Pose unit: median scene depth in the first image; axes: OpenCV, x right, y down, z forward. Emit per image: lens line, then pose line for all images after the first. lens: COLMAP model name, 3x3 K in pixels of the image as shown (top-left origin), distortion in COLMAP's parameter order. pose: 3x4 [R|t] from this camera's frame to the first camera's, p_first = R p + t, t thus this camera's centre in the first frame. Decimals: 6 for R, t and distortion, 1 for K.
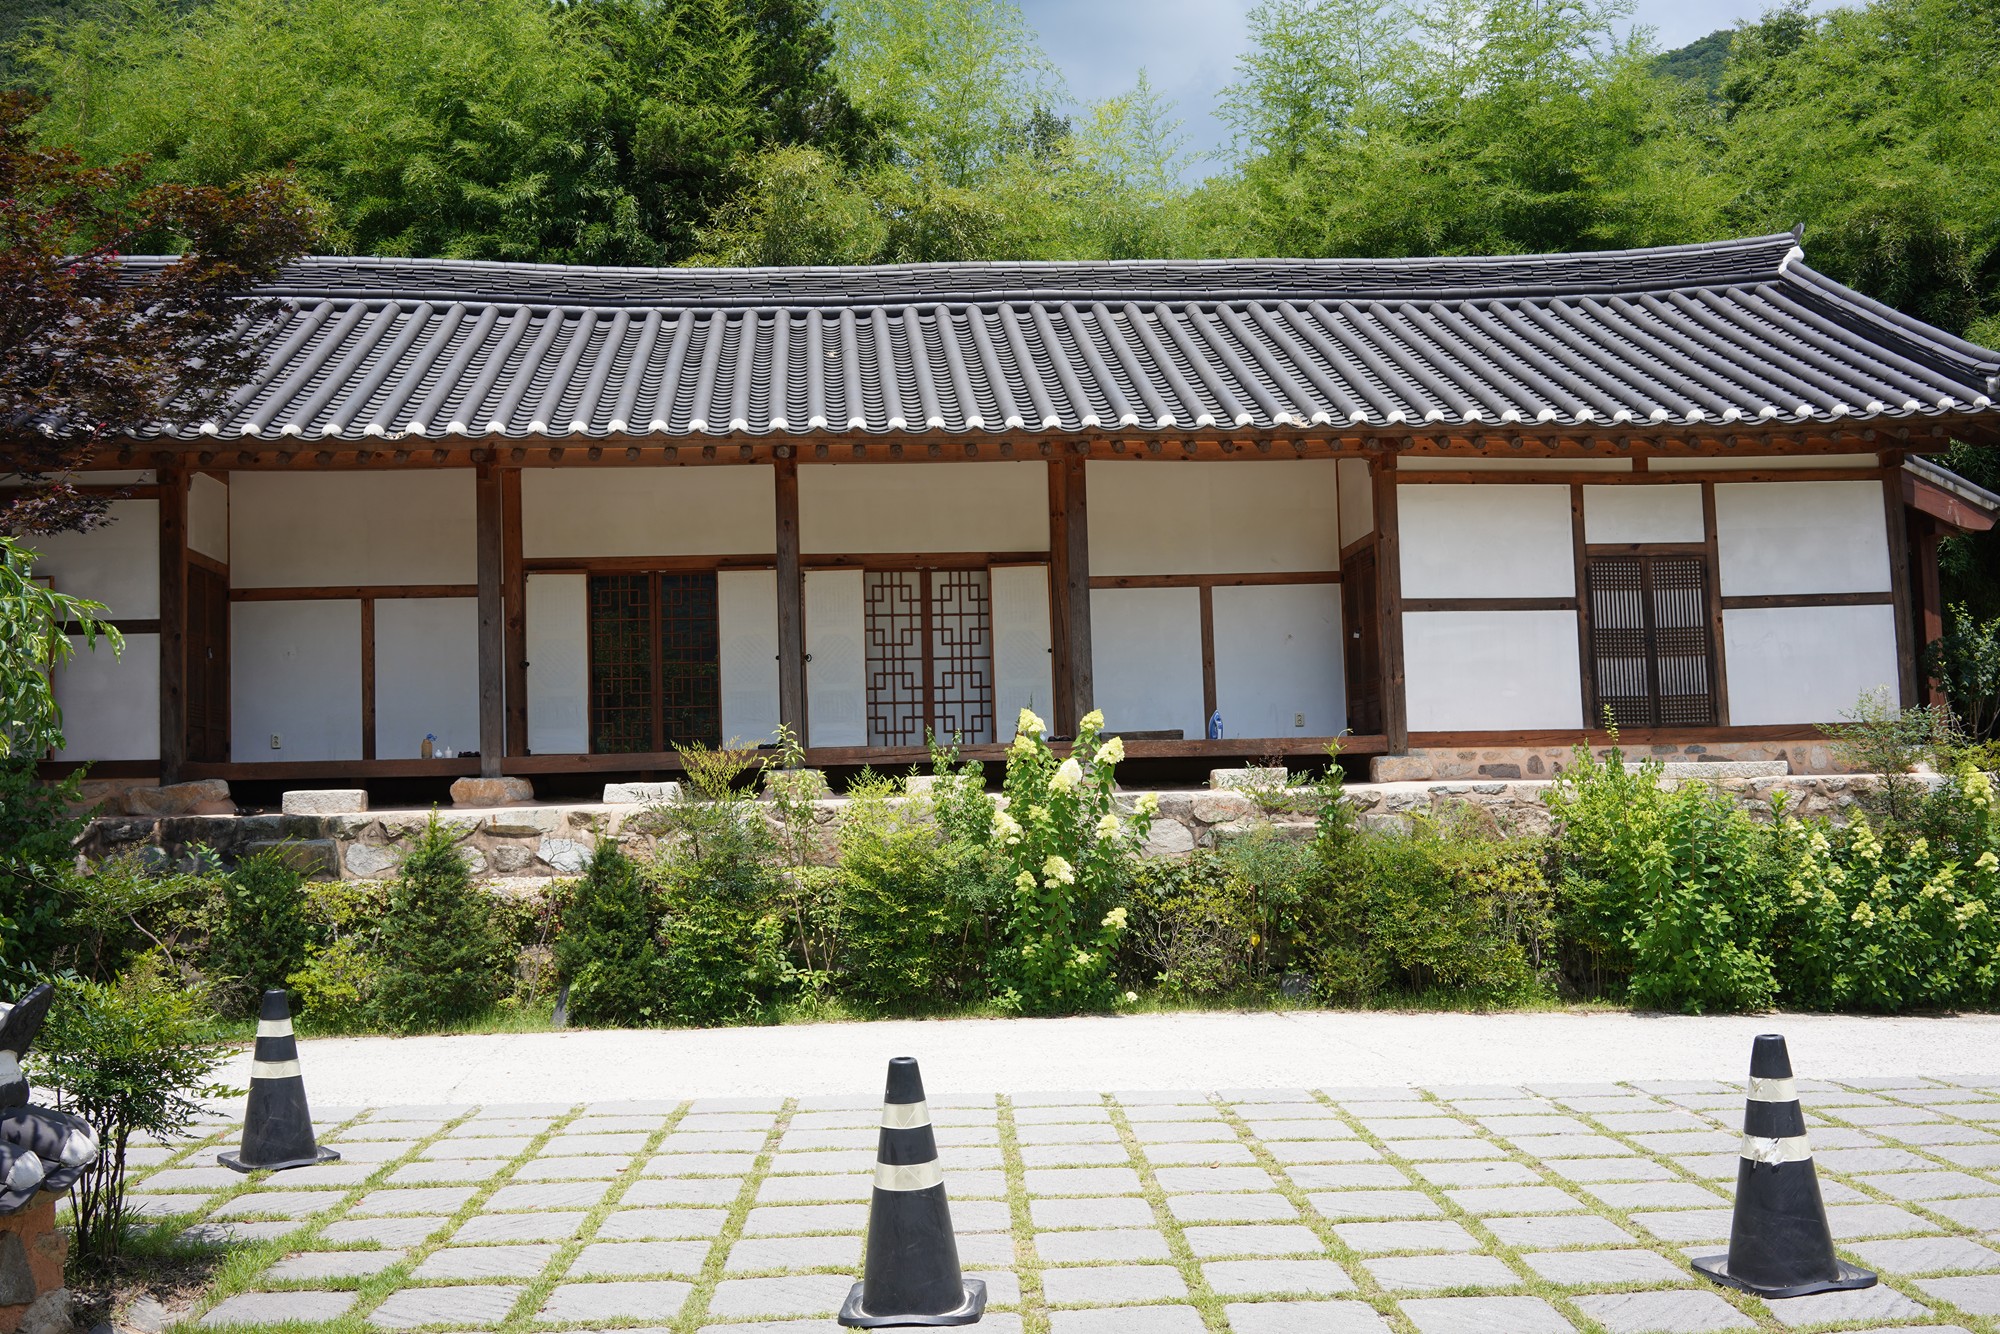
lens RADIAL K [[2003.3, 0, 984.9], [0, 2003.3, 675.8], [0, 0, 1]] dist [0.035001, -0.188049]
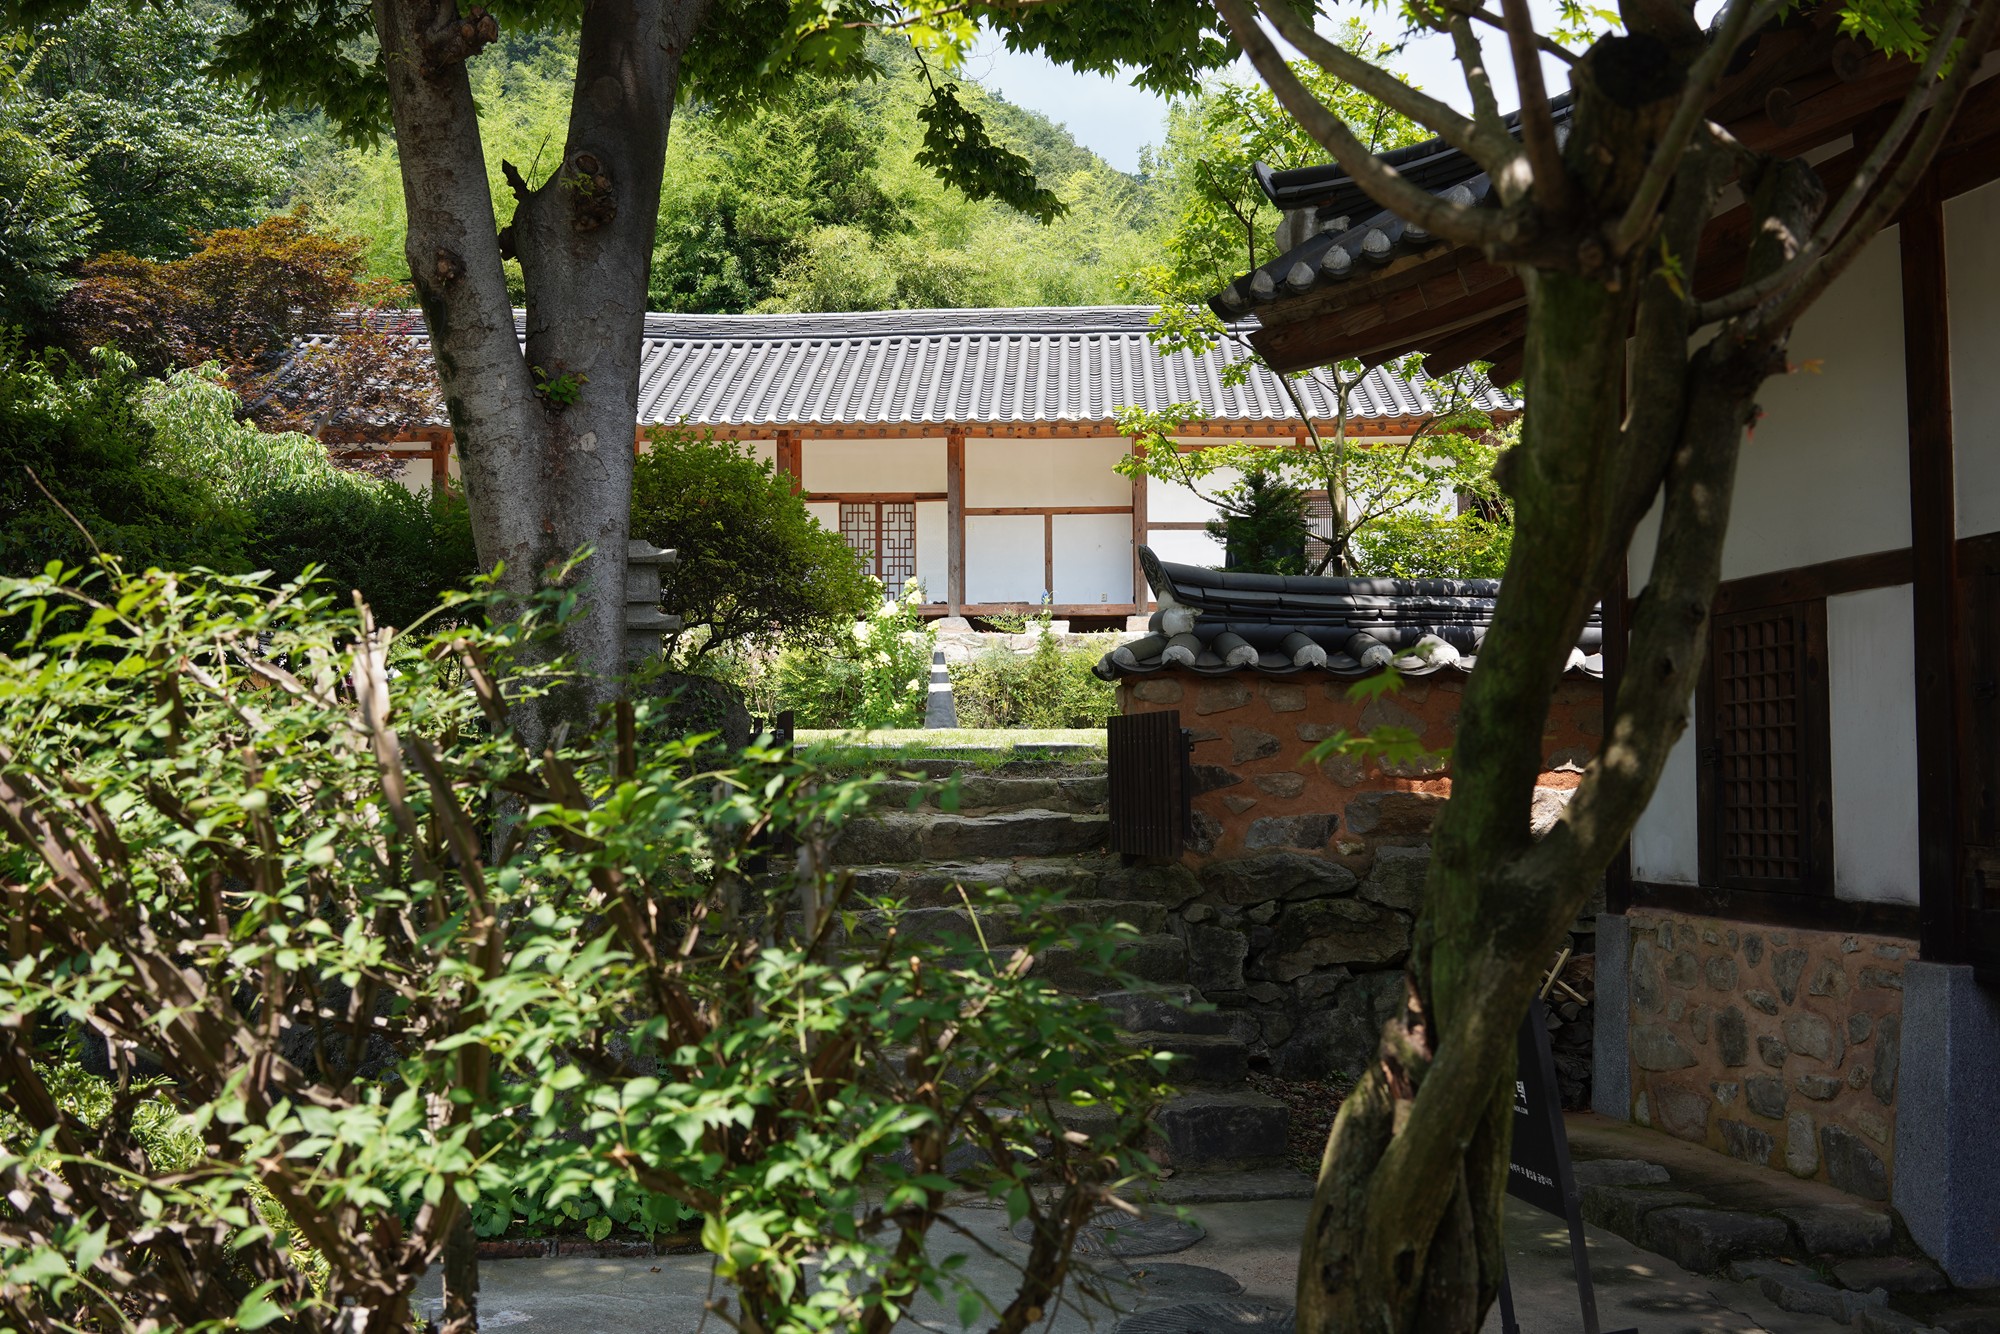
lens RADIAL K [[2003.3, 0, 984.9], [0, 2003.3, 675.8], [0, 0, 1]] dist [0.035001, -0.188049]
pose [[0.991946, 0.019682, -0.125122, 0.242370], [-0.016245, 0.999464, 0.028427, 0.037135], [0.125615, -0.026166, 0.991734, -0.571921]]
